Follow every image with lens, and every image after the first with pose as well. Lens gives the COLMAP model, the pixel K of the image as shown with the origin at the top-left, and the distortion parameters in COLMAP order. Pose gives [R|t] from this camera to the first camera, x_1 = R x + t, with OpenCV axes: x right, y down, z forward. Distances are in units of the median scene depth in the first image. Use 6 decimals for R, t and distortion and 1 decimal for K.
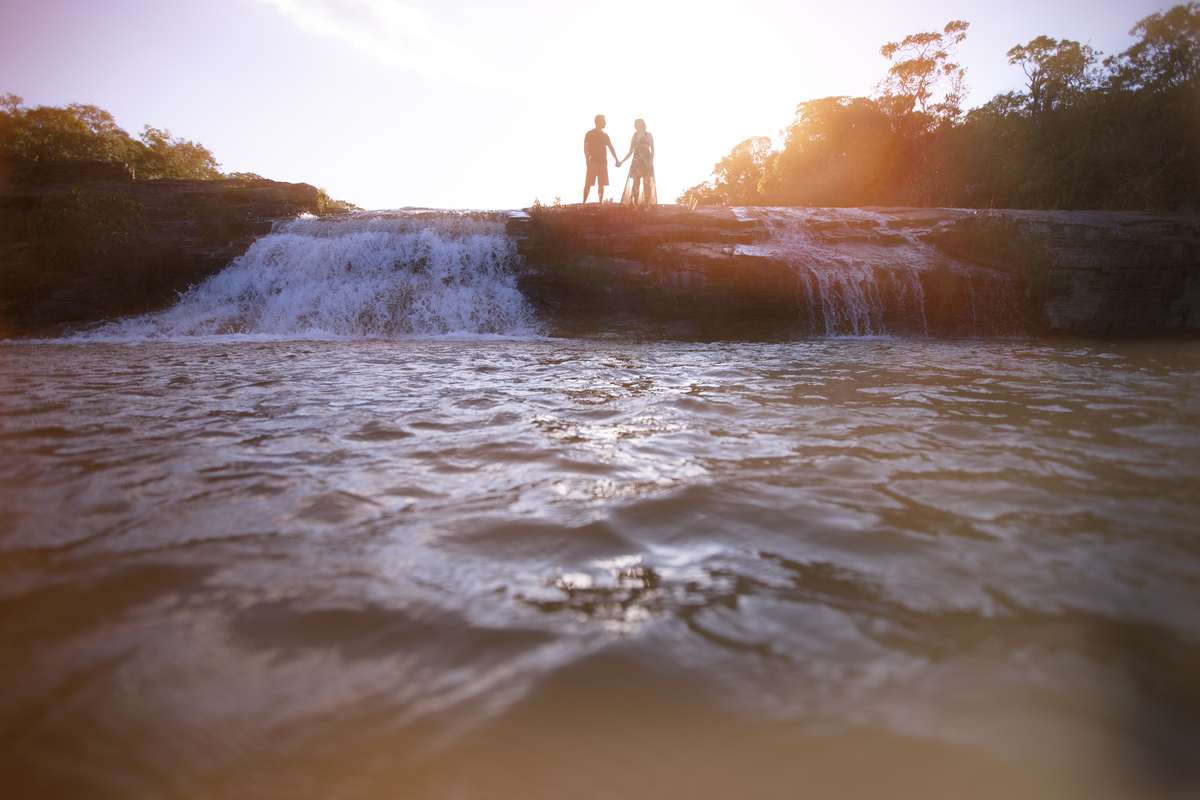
lens RADIAL K [[547.7, 0, 599.7], [0, 547.7, 403.5], [0, 0, 1]] dist [-0.039599, 0.011470]
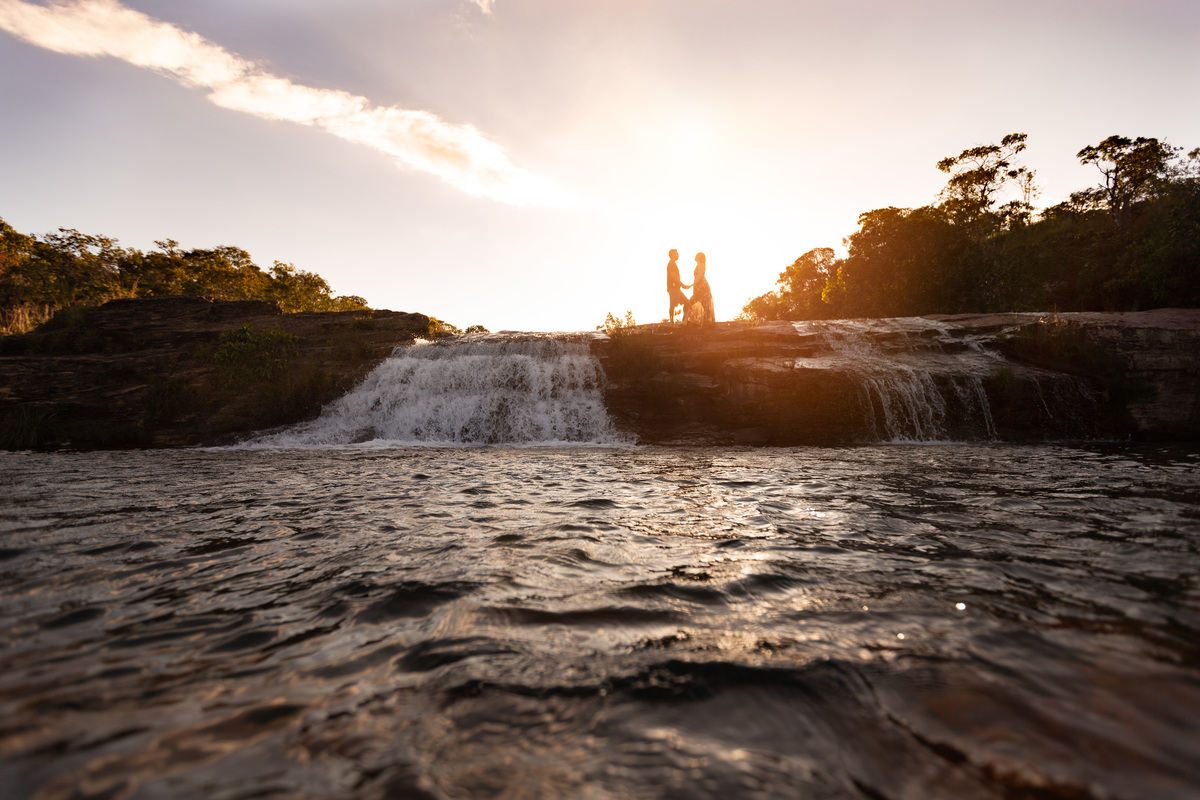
lens RADIAL K [[544.6, 0, 600.0], [0, 544.6, 400.0], [0, 0, 1]] dist [0.016288, -0.007741]
pose [[0.991987, -0.015568, -0.125376, -0.006587], [-0.008976, 0.981187, -0.192852, 0.006139], [0.126019, 0.192432, 0.973185, -0.090340]]
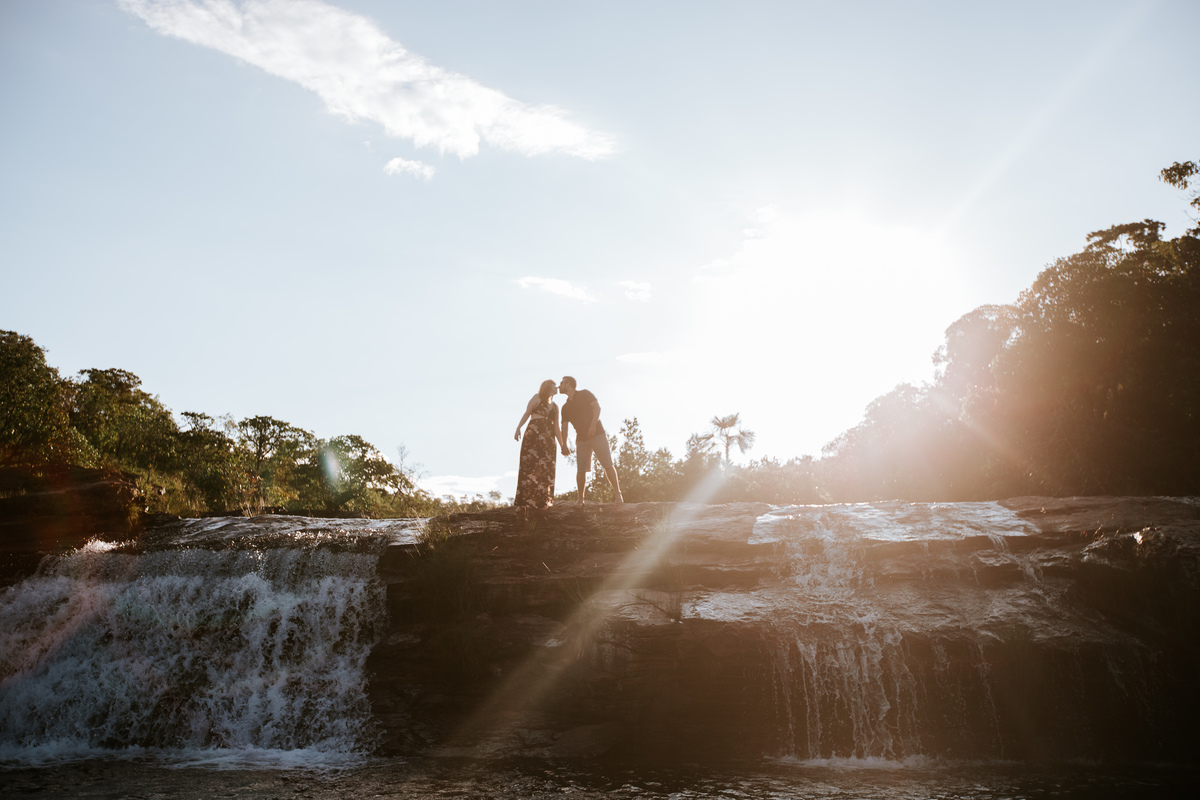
lens RADIAL K [[1137.3, 0, 600.0], [0, 1137.3, 400.0], [0, 0, 1]] dist [0.045137, 0.007371]
pose [[0.988770, -0.027502, -0.146894, 0.274392], [-0.024641, 0.939467, -0.341752, -0.038206], [0.147401, 0.341533, 0.928239, -0.284946]]
